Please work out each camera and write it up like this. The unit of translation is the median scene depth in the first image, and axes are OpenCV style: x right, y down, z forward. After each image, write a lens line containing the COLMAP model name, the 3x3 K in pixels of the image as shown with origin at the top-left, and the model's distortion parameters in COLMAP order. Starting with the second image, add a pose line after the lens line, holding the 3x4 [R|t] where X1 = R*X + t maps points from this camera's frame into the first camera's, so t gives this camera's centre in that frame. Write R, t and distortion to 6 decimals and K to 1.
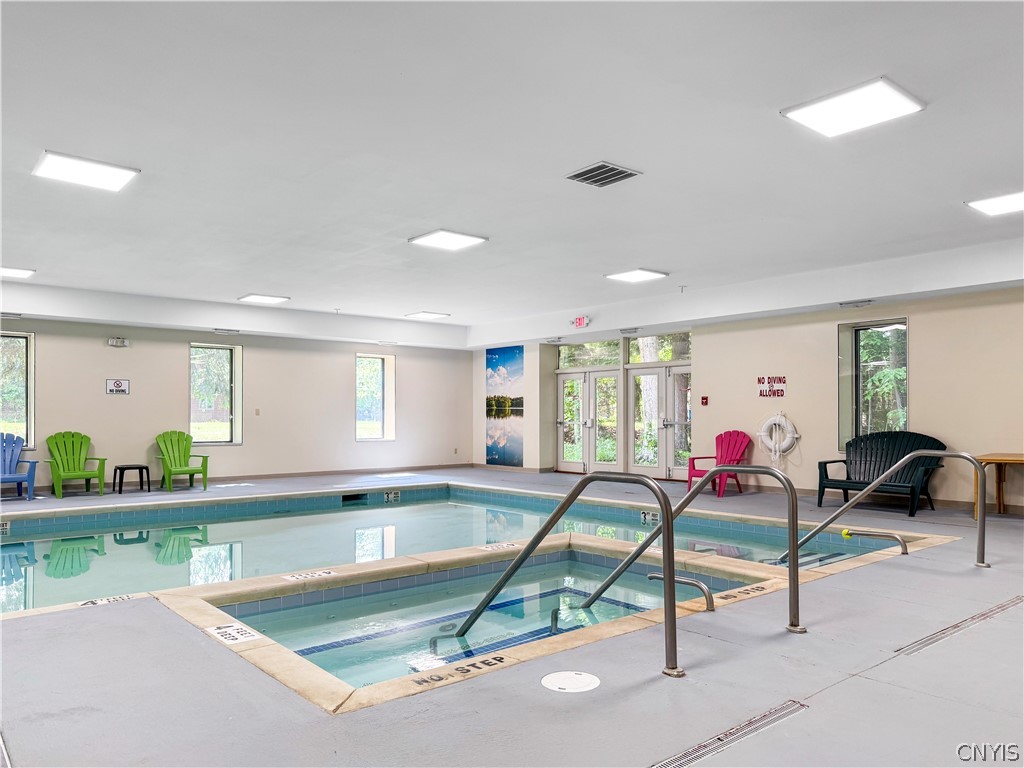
lens RADIAL K [[741.1, 0, 512.0], [0, 741.1, 384.0], [0, 0, 1]] dist [0.002239, -0.000621]
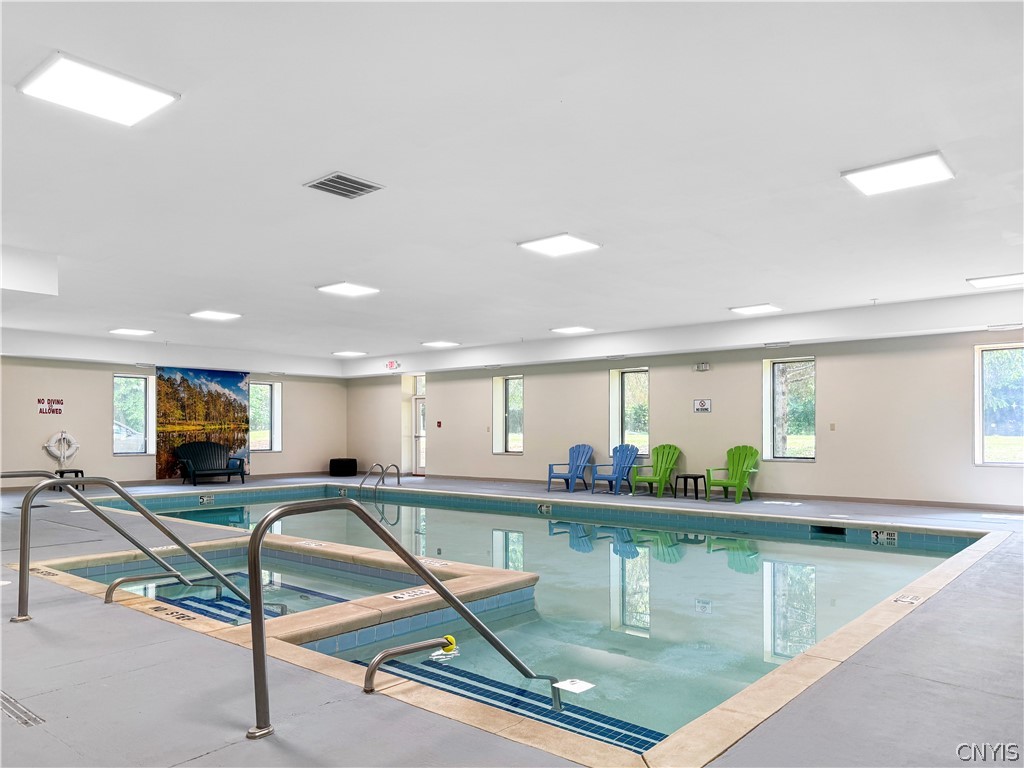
lens RADIAL K [[741.1, 0, 512.0], [0, 741.1, 384.0], [0, 0, 1]] dist [0.002239, -0.000621]
pose [[0.166377, -0.063482, -0.984017, 0.567892], [0.043374, 0.997431, -0.057014, 0.023180], [0.985108, -0.033195, 0.168703, 0.535807]]
